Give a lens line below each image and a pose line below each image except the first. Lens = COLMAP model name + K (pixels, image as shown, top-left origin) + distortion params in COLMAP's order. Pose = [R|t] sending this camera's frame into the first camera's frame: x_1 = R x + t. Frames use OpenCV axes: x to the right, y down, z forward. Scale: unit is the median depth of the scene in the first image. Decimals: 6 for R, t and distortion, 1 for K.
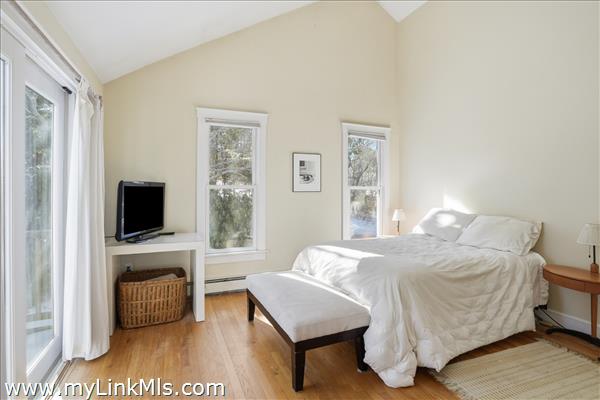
lens RADIAL K [[292.4, 0, 308.3], [0, 292.4, 194.1], [0, 0, 1]] dist [-0.003322, -0.000269]
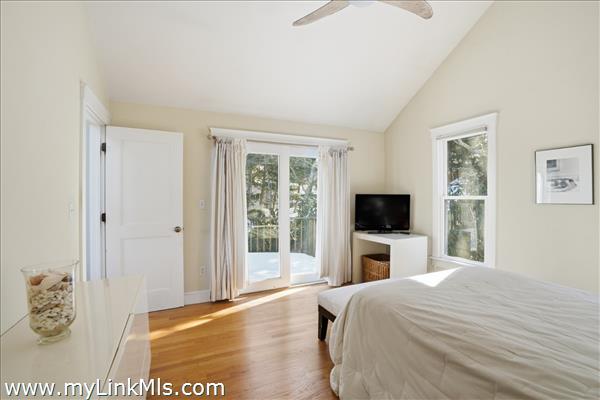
lens RADIAL K [[292.4, 0, 308.3], [0, 292.4, 194.1], [0, 0, 1]] dist [-0.003322, -0.000269]
pose [[0.059266, -0.000878, -0.998242, 0.706381], [-0.004618, 0.999989, -0.001153, -0.031166], [0.998232, 0.004678, 0.059261, 0.417116]]
